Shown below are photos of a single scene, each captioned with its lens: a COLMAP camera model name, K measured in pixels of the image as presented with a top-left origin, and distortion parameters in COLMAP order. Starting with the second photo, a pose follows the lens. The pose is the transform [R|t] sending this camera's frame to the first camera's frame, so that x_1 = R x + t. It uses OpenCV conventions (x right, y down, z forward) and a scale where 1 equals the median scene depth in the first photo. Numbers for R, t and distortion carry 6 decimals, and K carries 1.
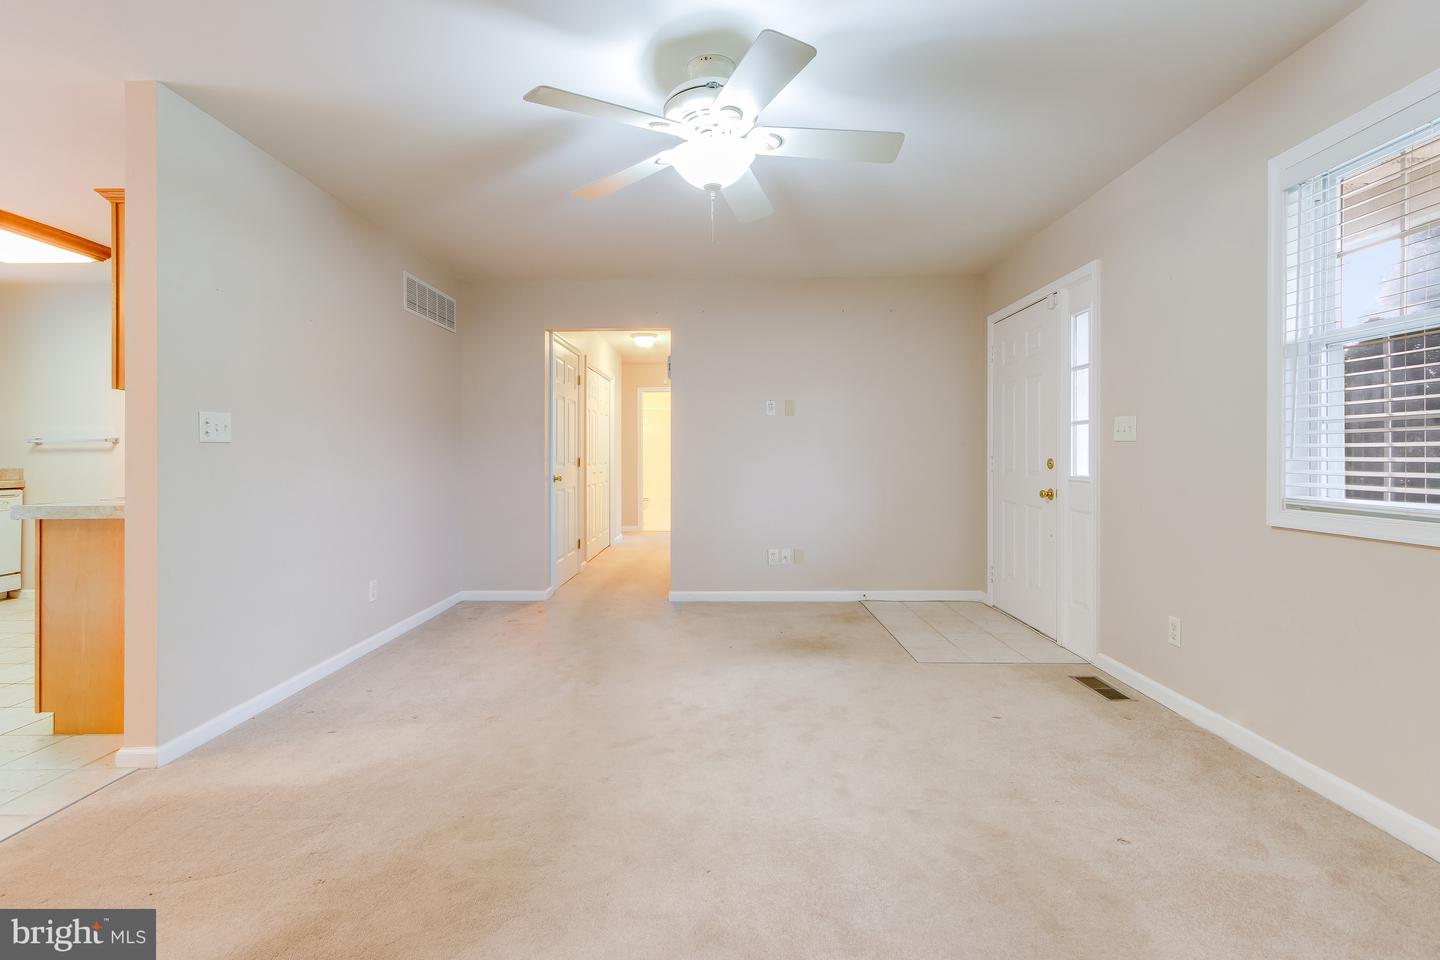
lens RADIAL K [[658.6, 0, 699.9], [0, 658.6, 457.5], [0, 0, 1]] dist [0.007553, -0.005801]
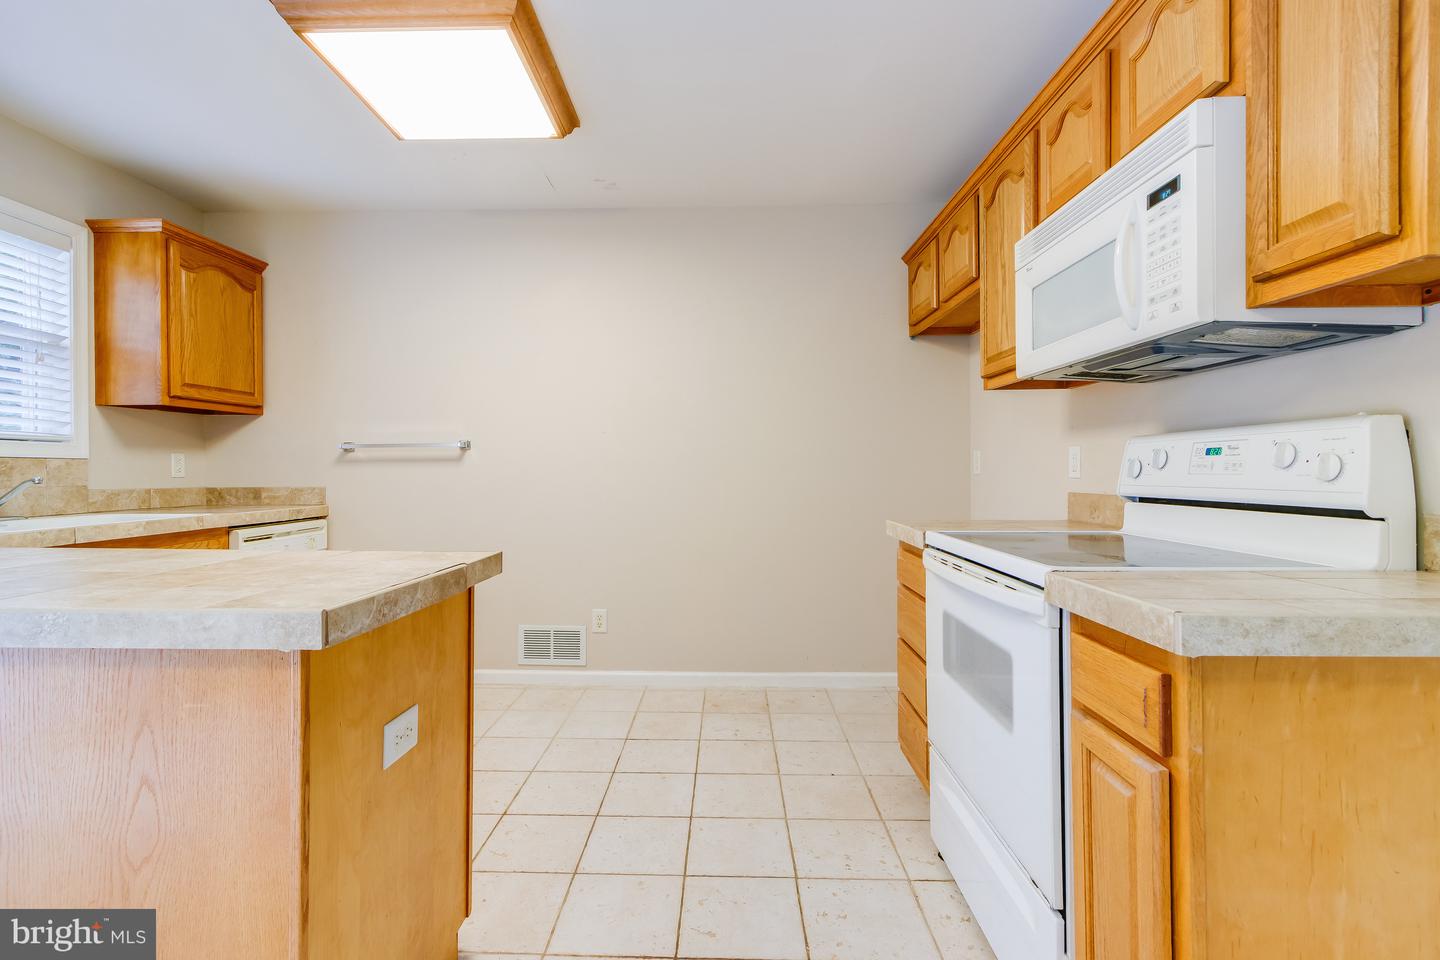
lens RADIAL K [[664.7, 0, 712.0], [0, 664.7, 472.1], [0, 0, 1]] dist [0.002693, 0.001873]
pose [[0.999913, -0.001963, -0.013011, -0.669887], [0.001965, 0.999998, 0.000150, 0.001825], [0.013010, -0.000176, 0.999915, 0.355380]]
